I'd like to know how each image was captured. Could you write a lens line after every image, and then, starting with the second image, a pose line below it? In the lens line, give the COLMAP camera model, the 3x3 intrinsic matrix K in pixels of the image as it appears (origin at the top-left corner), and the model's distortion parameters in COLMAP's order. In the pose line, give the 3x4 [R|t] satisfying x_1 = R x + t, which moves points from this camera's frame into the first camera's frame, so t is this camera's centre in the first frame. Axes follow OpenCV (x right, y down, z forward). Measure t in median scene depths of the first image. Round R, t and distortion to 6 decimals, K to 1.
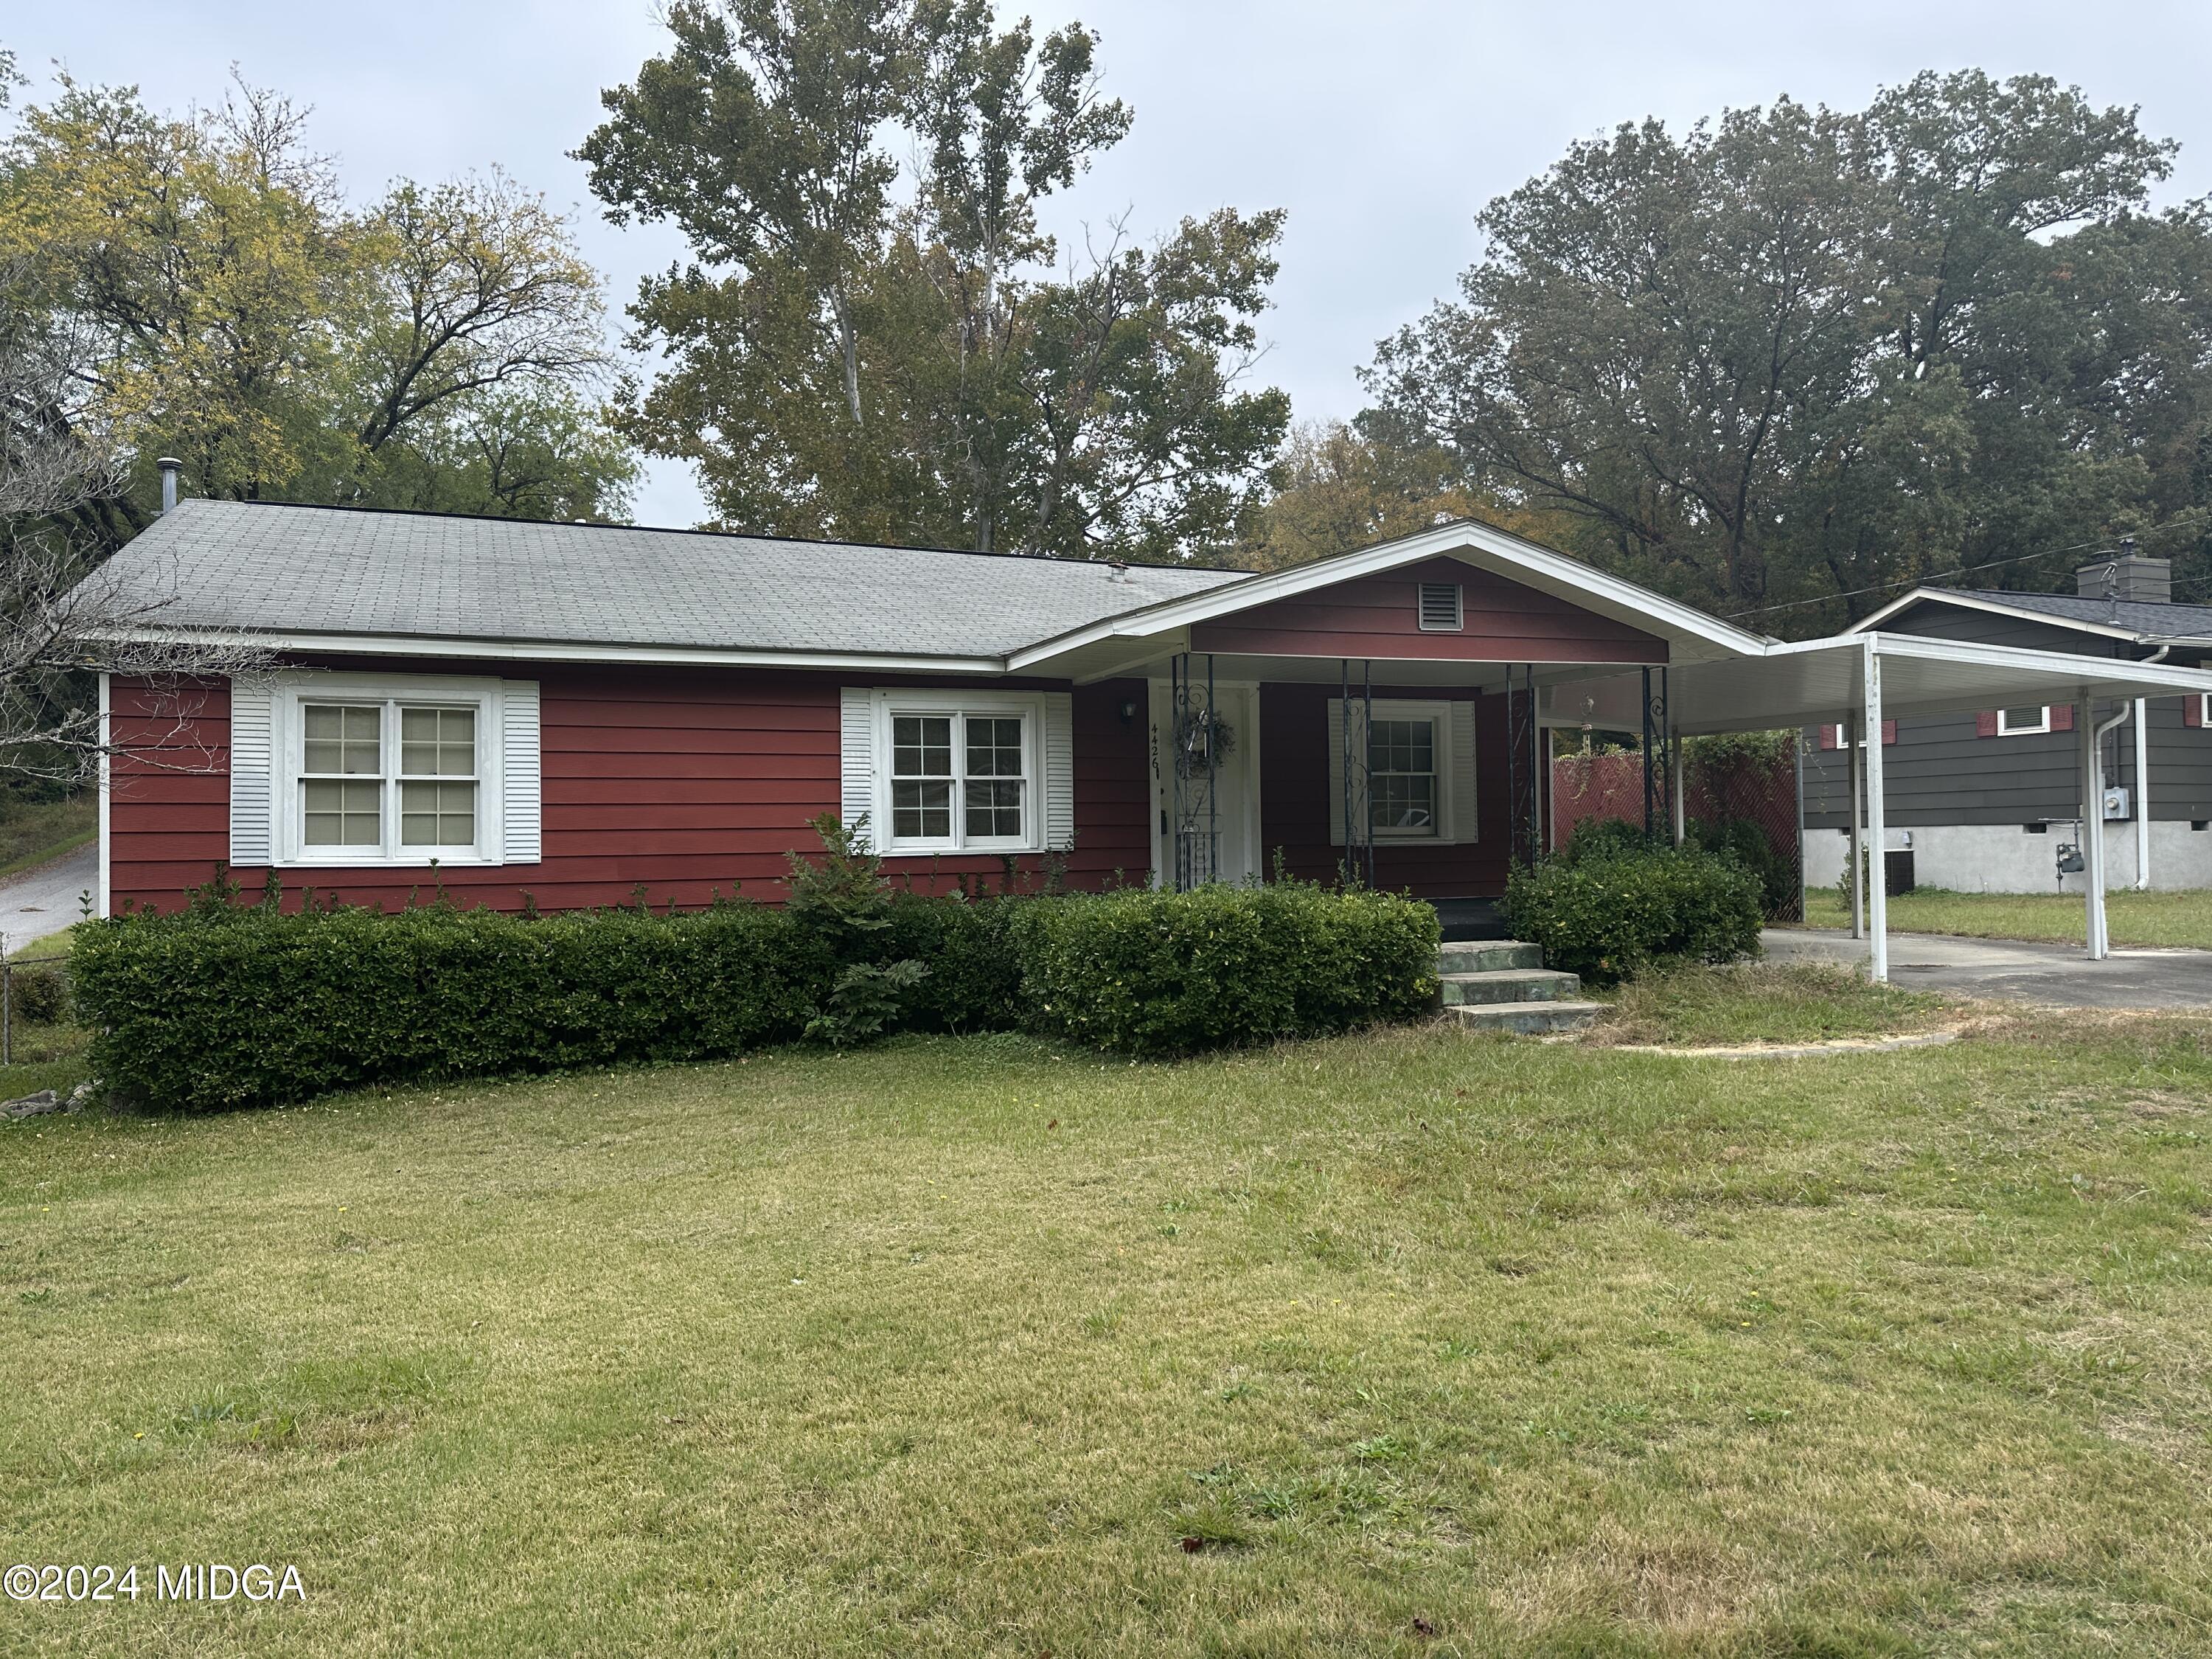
lens RADIAL K [[1535.8, 0, 1106.0], [0, 1535.8, 829.5], [0, 0, 1]] dist [0.047633, -0.064854]
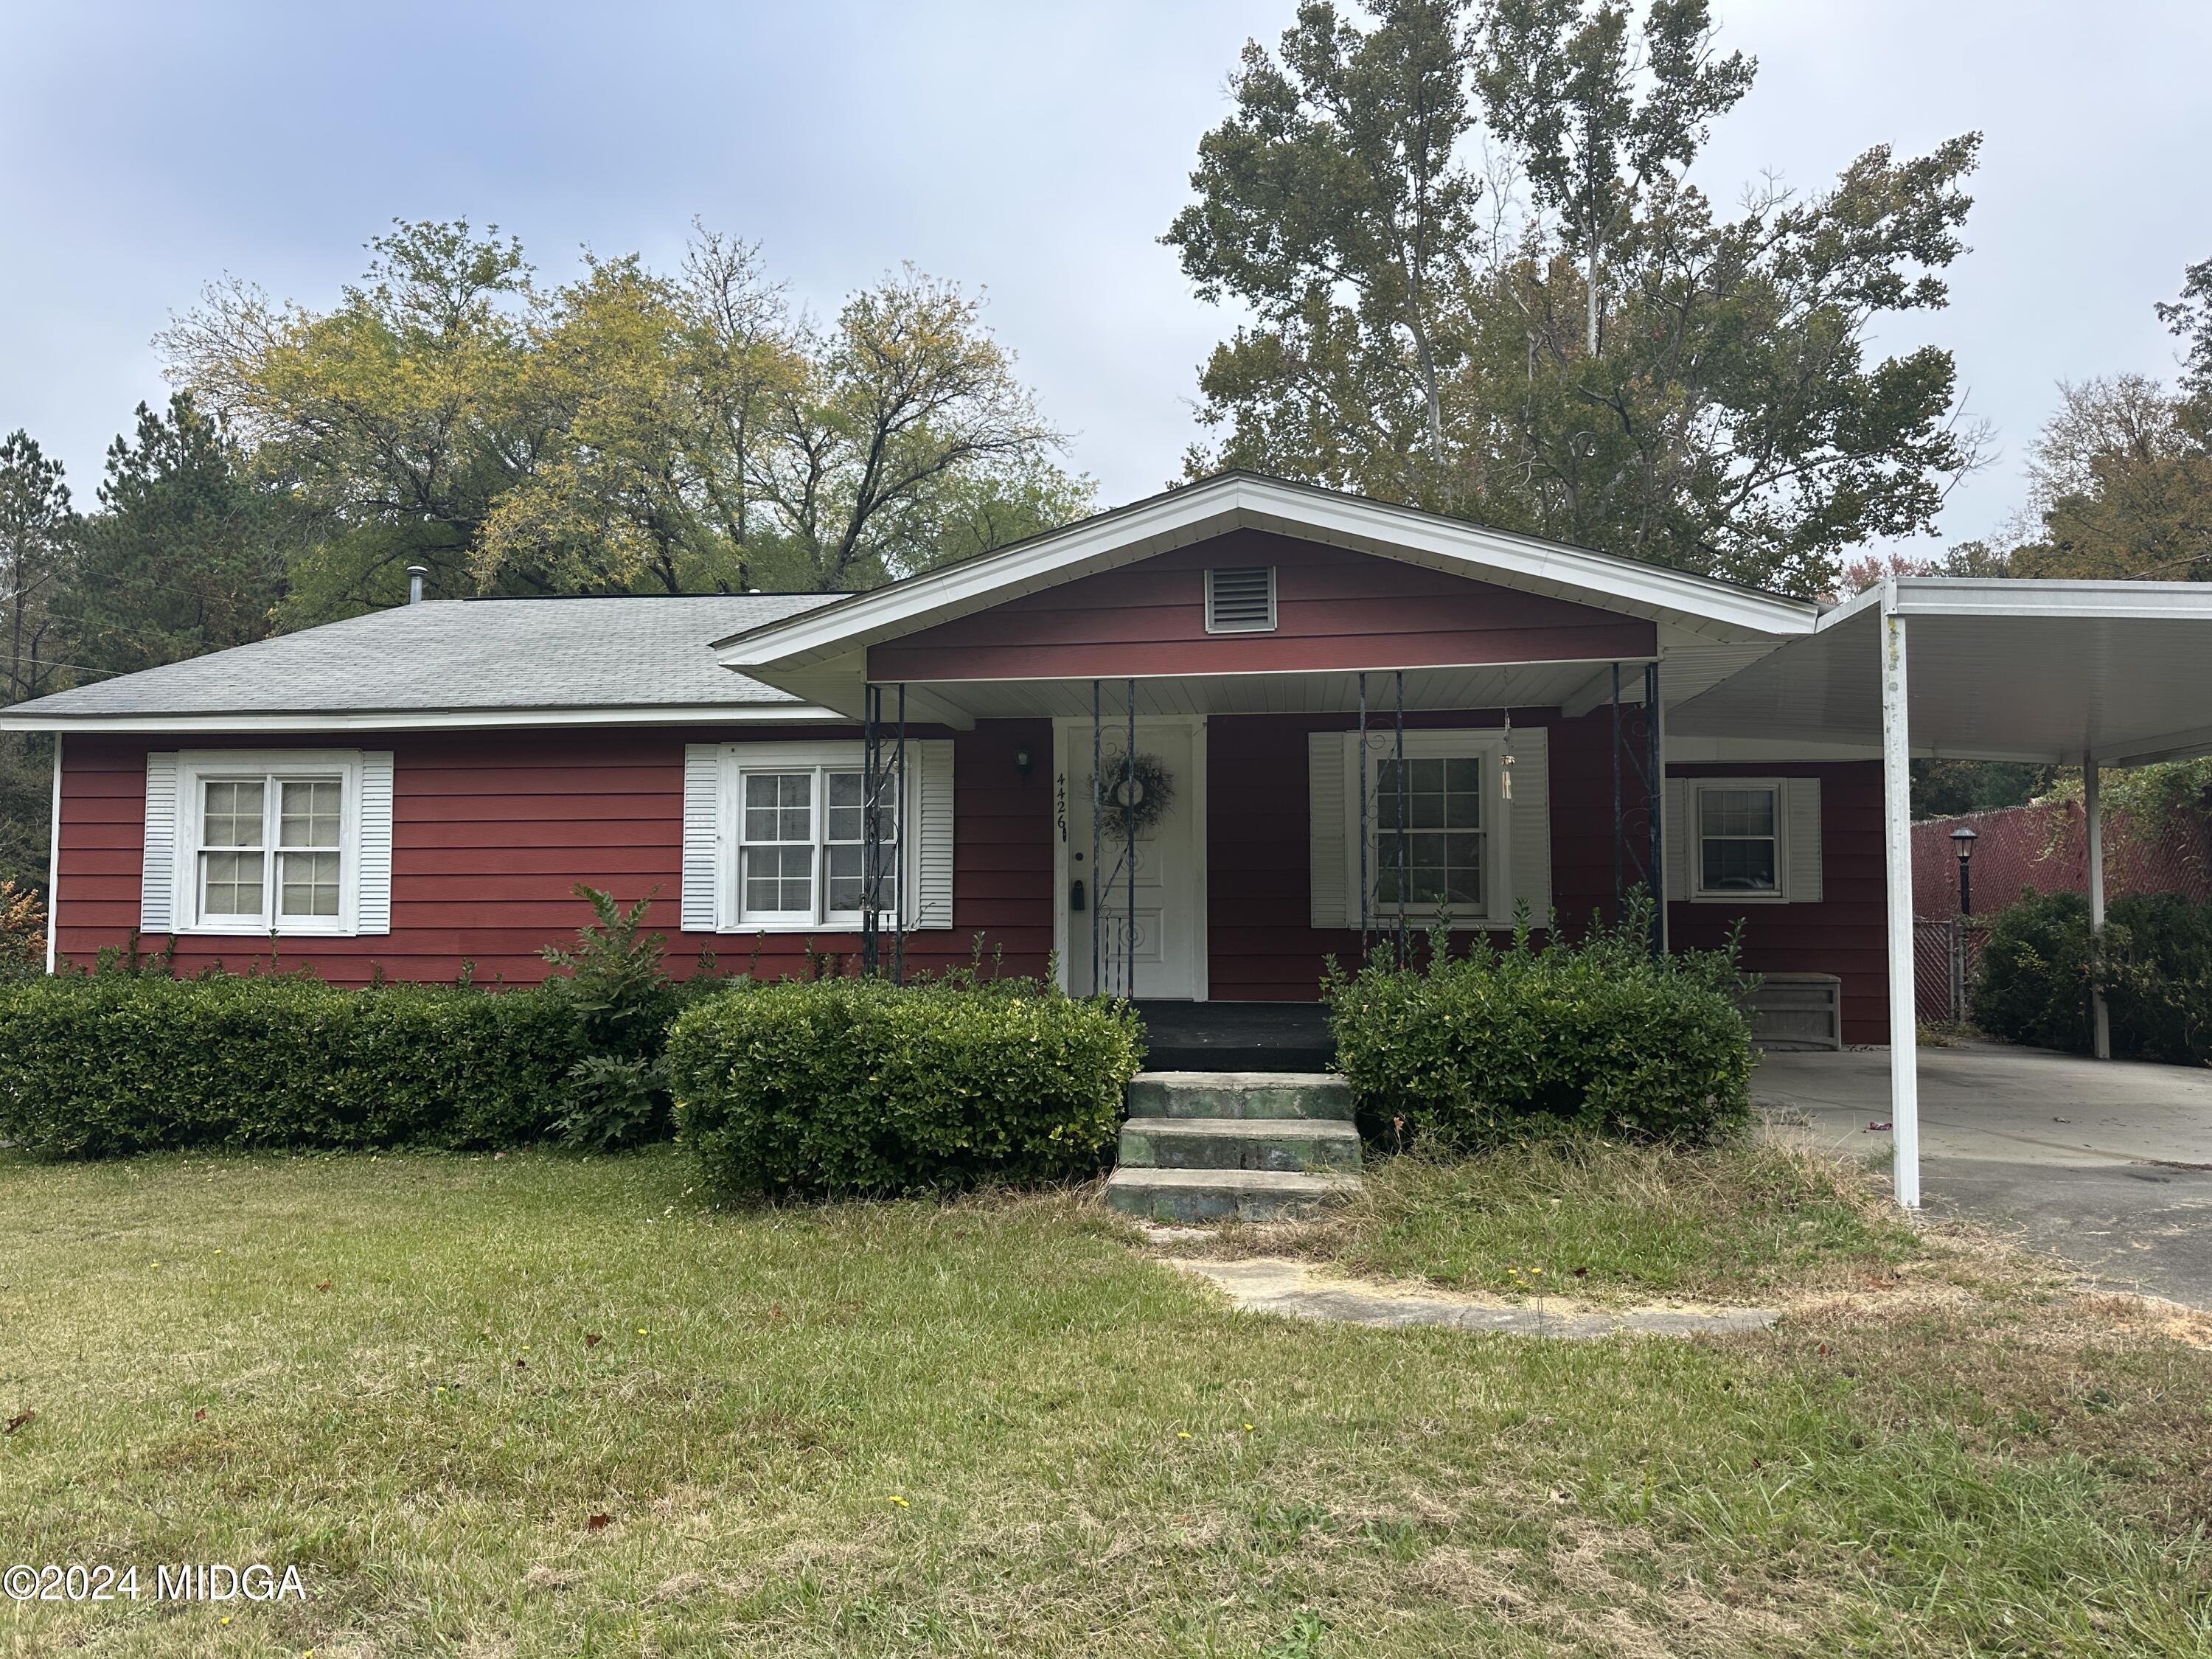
lens RADIAL K [[1535.8, 0, 1106.0], [0, 1535.8, 829.5], [0, 0, 1]] dist [0.047633, -0.064854]
pose [[0.870475, -0.013346, -0.492032, 0.481759], [-0.004794, 0.999355, -0.035589, -0.011306], [0.492189, 0.033338, 0.869850, 0.330893]]
